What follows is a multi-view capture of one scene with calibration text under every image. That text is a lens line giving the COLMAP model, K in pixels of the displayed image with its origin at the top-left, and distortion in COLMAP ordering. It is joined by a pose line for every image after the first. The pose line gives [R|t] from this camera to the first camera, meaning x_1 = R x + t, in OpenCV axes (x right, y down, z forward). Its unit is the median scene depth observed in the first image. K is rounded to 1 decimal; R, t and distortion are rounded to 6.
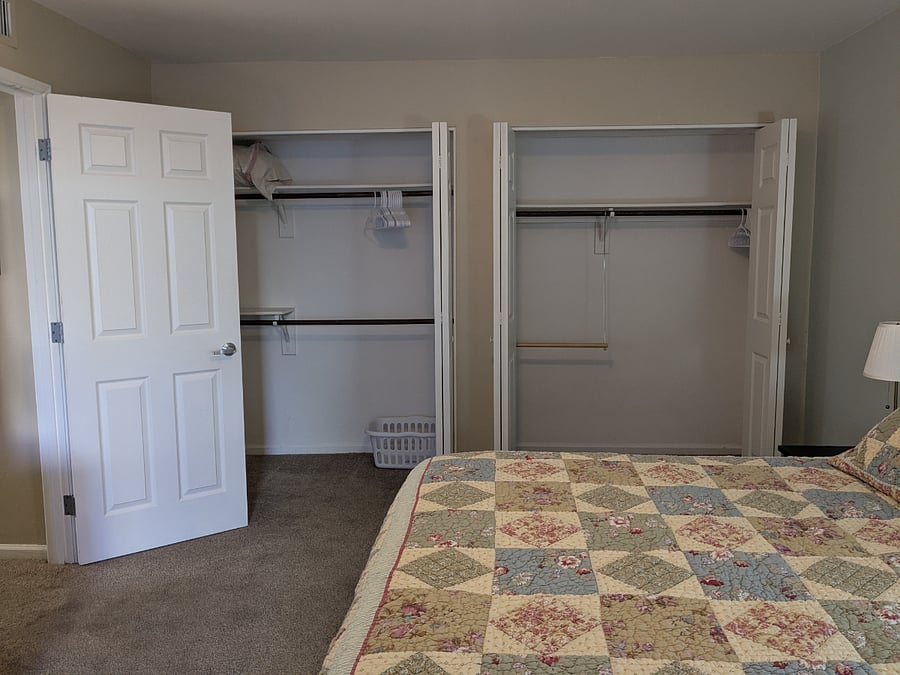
lens RADIAL K [[725.6, 0, 450.0], [0, 725.6, 337.5], [0, 0, 1]] dist [0.004371, -0.010062]
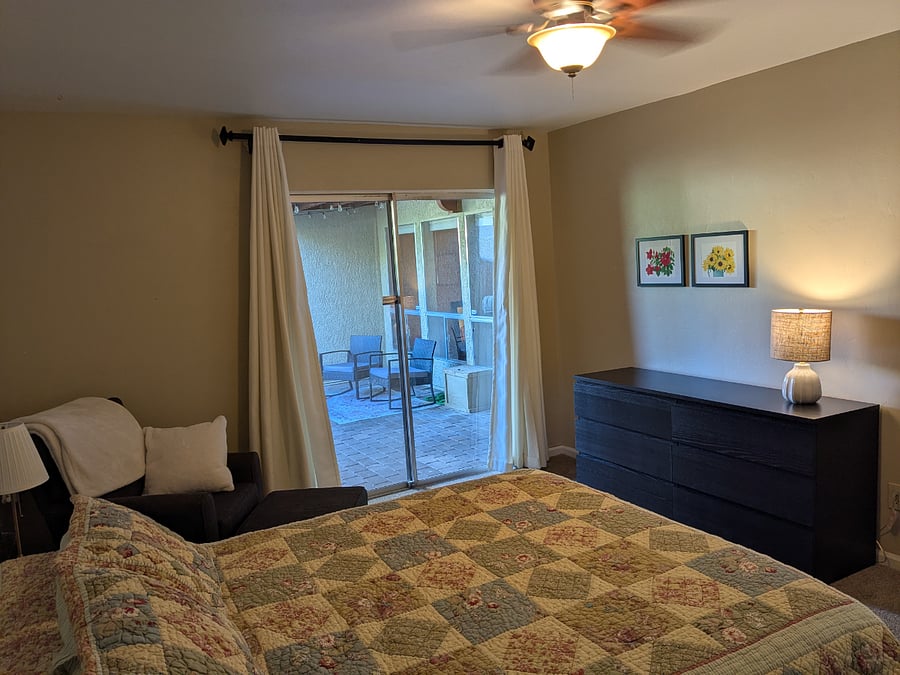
lens RADIAL K [[725.6, 0, 450.0], [0, 725.6, 337.5], [0, 0, 1]] dist [0.004371, -0.010062]
pose [[-0.847990, 0.127660, -0.514408, 0.917934], [0.011188, 0.974655, 0.223434, -0.354625], [0.529894, 0.183715, -0.827926, 1.914476]]
